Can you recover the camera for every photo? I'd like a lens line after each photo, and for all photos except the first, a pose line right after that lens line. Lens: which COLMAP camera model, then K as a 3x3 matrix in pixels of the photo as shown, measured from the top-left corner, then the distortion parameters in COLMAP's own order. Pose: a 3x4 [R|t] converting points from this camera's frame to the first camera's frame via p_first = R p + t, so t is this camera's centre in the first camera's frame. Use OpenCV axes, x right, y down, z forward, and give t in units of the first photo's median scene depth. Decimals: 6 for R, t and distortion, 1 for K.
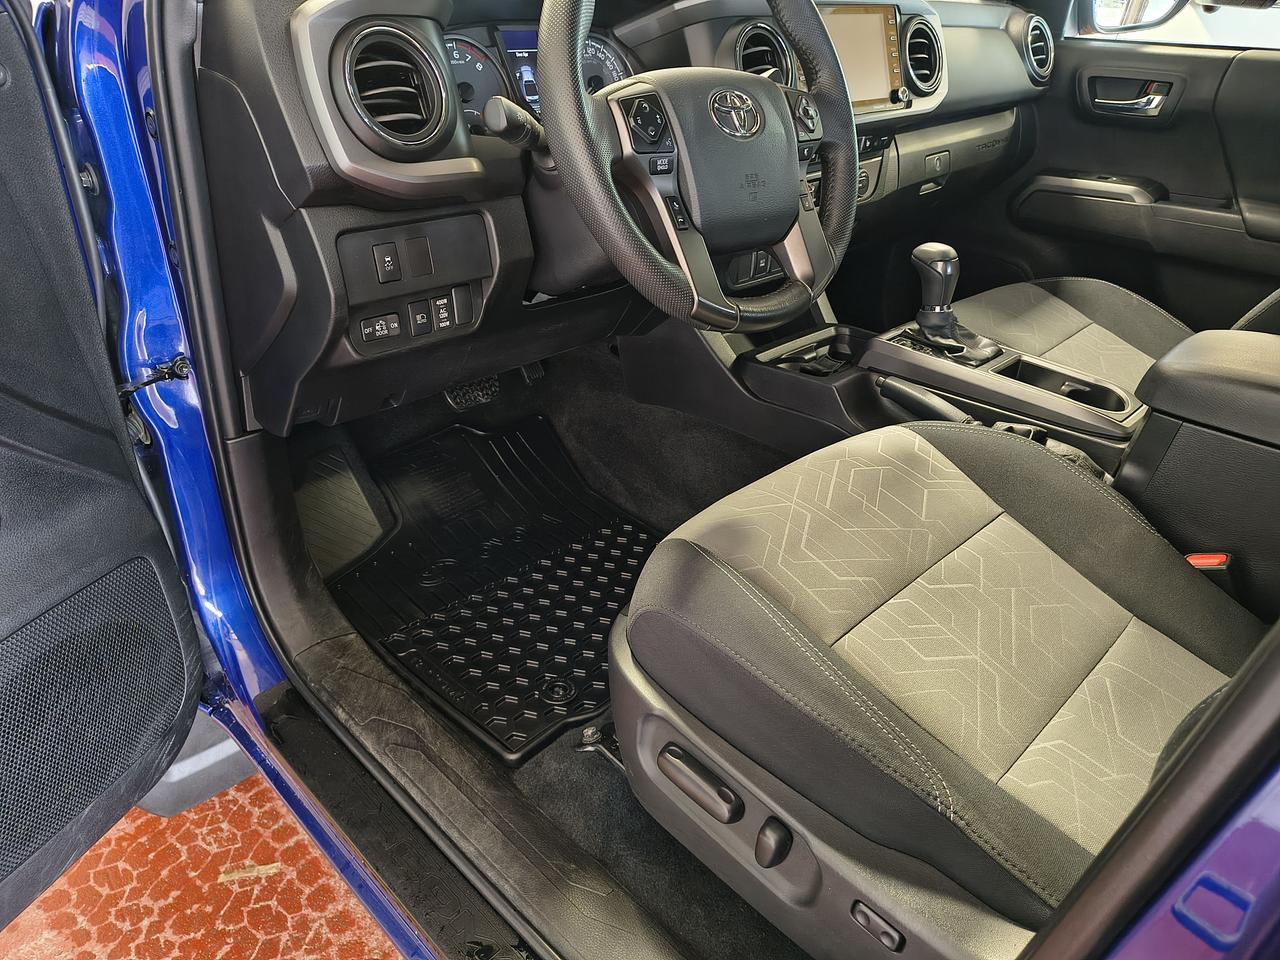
lens RADIAL K [[900.2, 0, 649.5], [0, 900.2, 475.1], [0, 0, 1]] dist [0.017540, -0.024211]
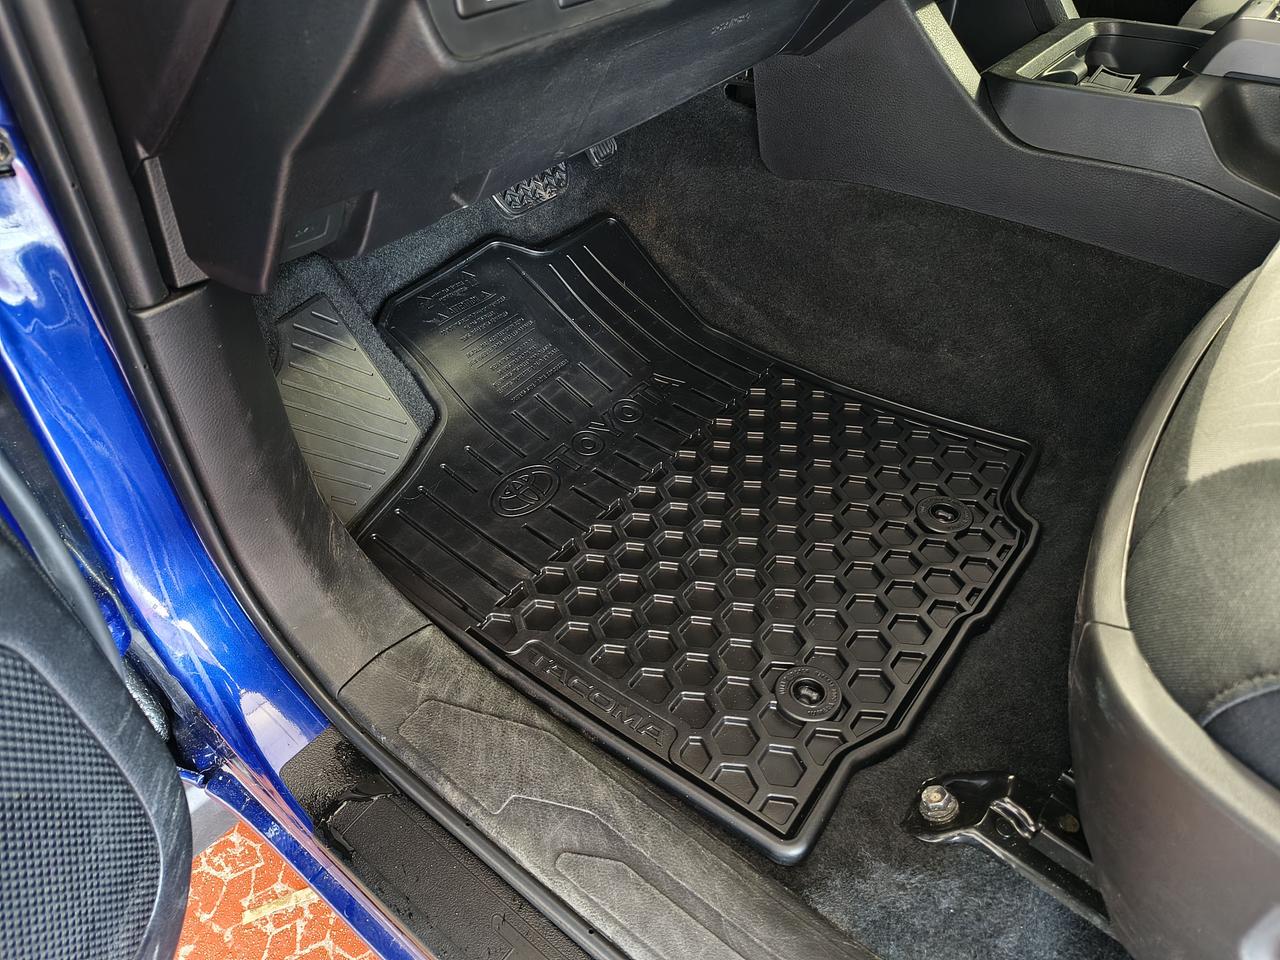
lens RADIAL K [[900.2, 0, 629.9], [0, 900.2, 487.2], [0, 0, 1]] dist [0.017540, -0.024211]
pose [[0.993535, -0.103054, 0.047614, -0.188595], [0.090141, 0.971117, 0.220923, -0.022900], [-0.069006, -0.215203, 0.974128, 0.389453]]
